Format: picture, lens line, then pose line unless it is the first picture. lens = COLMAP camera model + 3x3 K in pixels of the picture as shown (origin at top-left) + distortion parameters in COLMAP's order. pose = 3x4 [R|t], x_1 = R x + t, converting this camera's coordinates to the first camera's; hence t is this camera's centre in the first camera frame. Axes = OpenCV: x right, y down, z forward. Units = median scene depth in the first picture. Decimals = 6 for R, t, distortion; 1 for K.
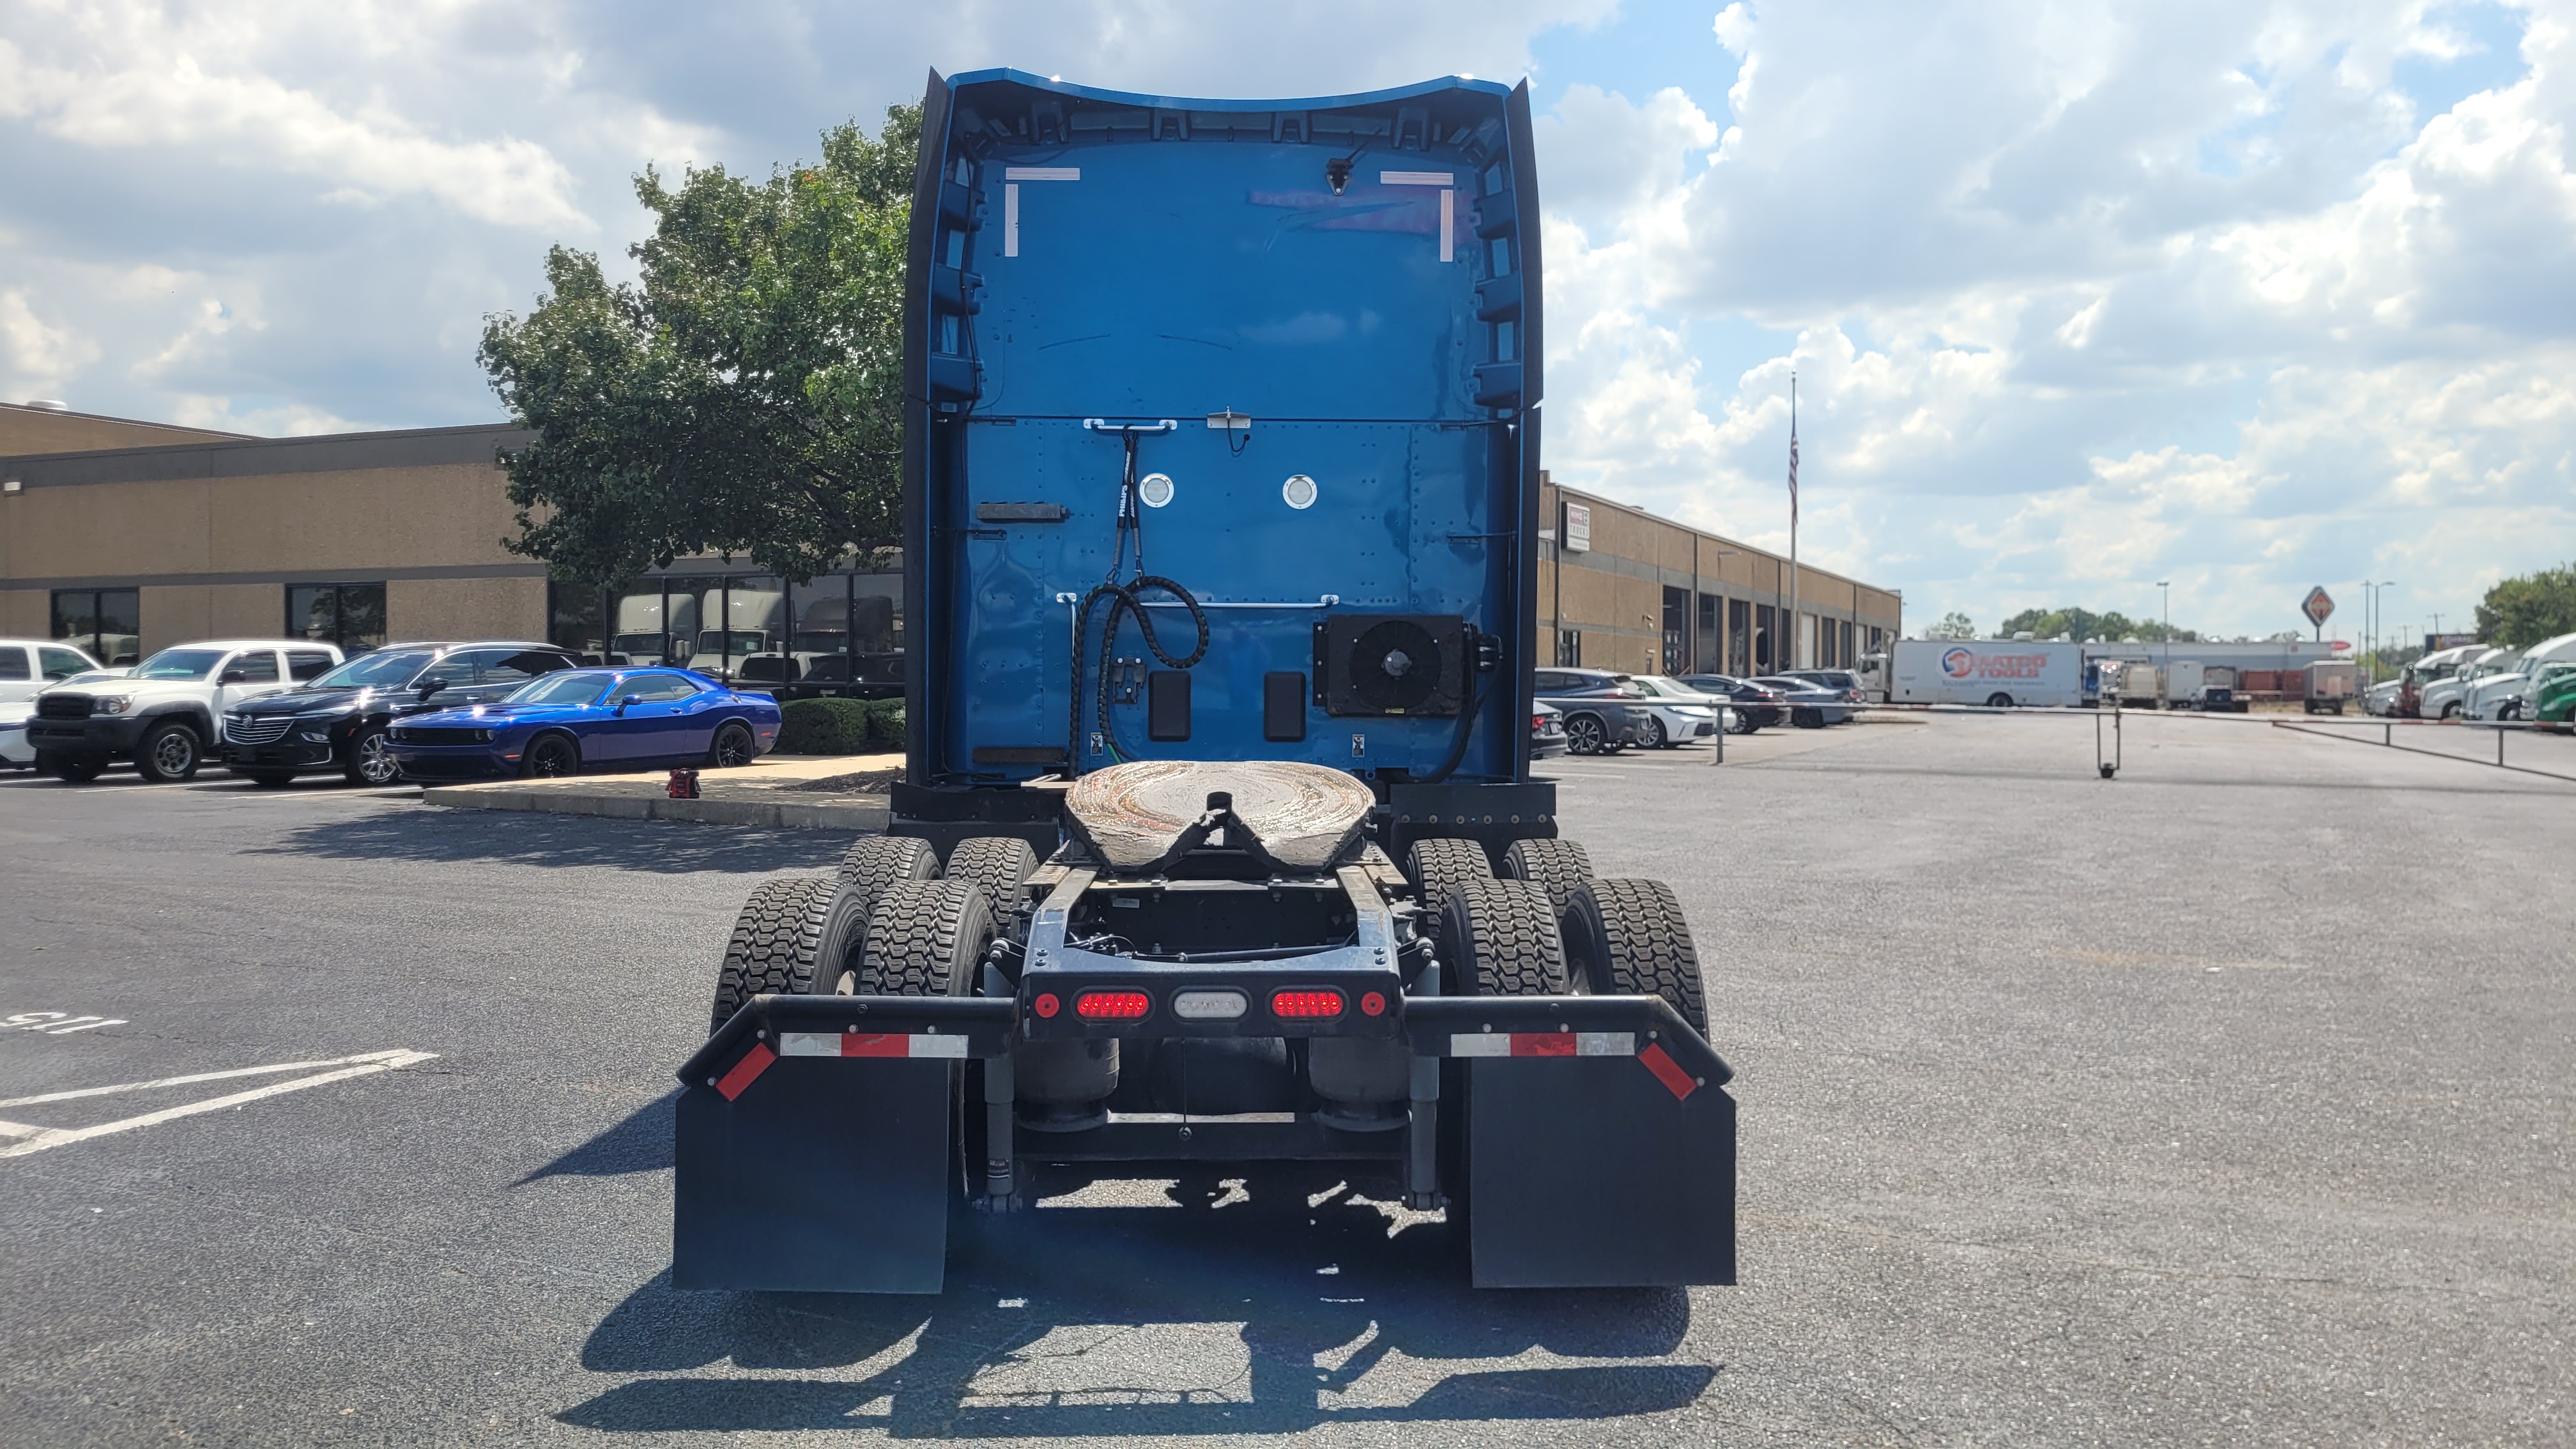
lens RADIAL K [[1946.3, 0, 1291.2], [0, 1946.3, 711.7], [0, 0, 1]] dist [0.041325, -0.026399]
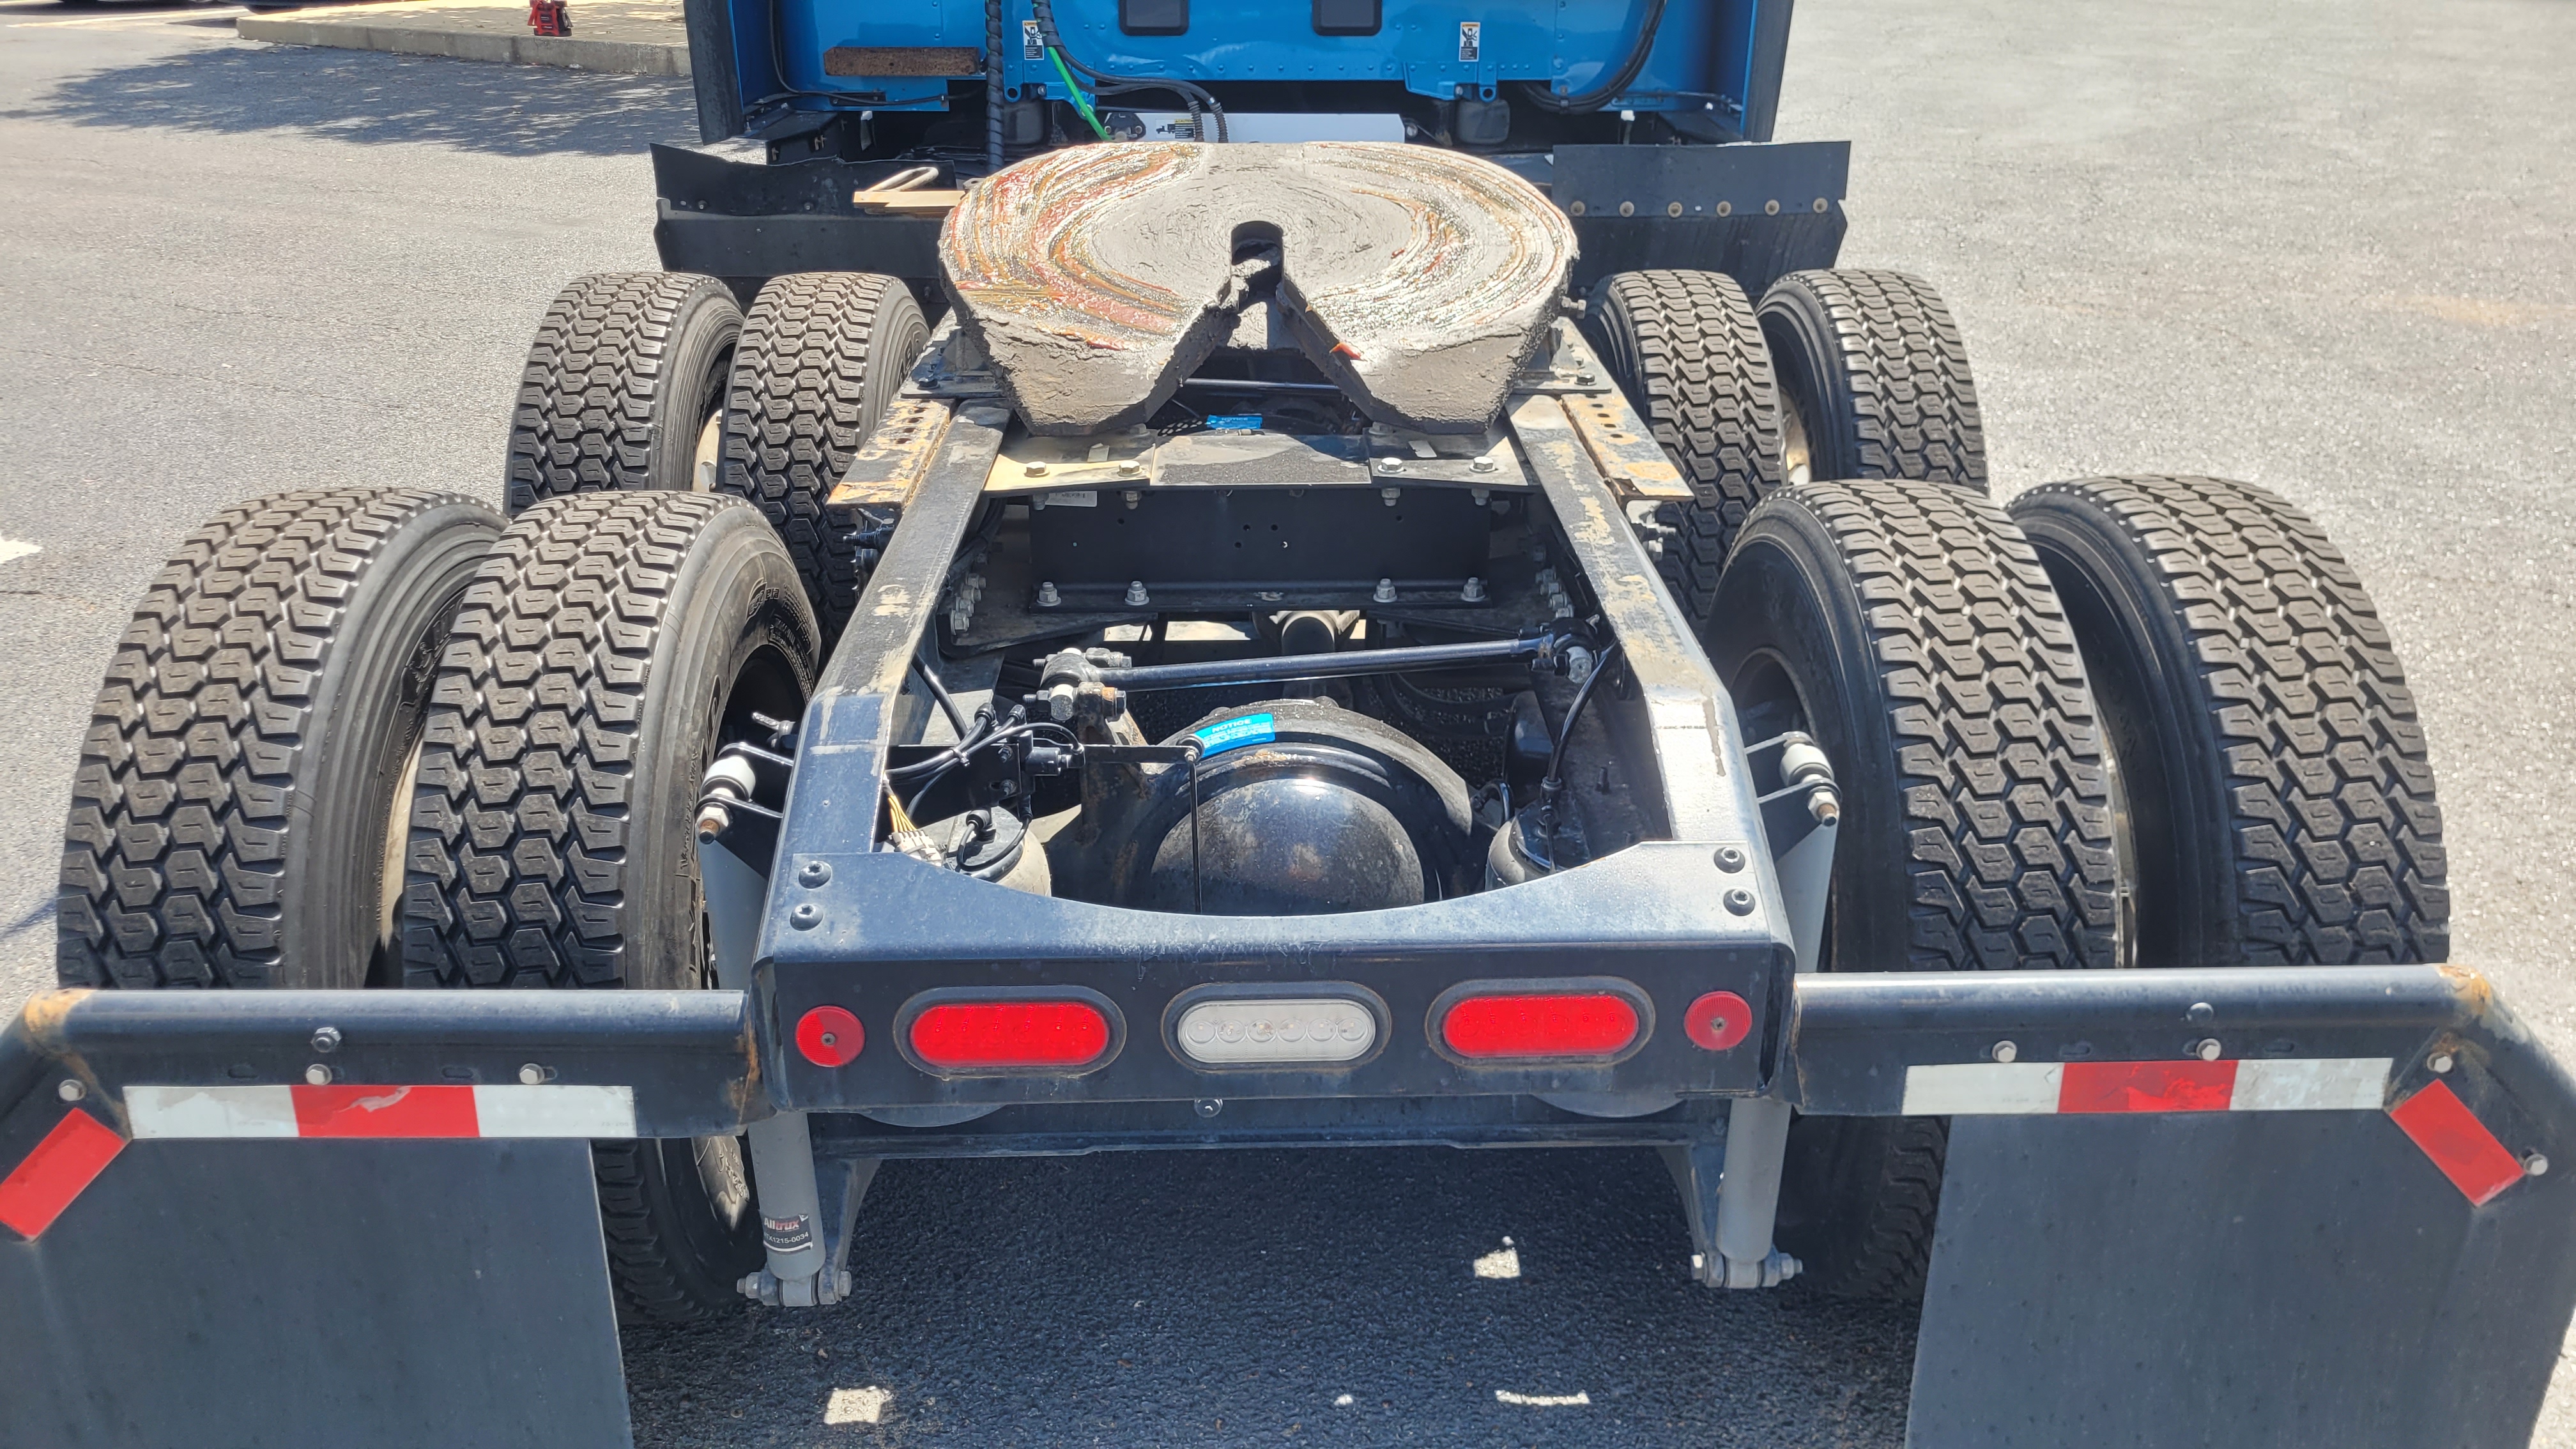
lens RADIAL K [[1946.3, 0, 1286.4], [0, 1946.3, 702.3], [0, 0, 1]] dist [0.041325, -0.026399]
pose [[0.999994, -0.001645, -0.002926, -0.029084], [0.002640, 0.923773, 0.382930, -0.035715], [0.002073, -0.382936, 0.923773, 0.520464]]
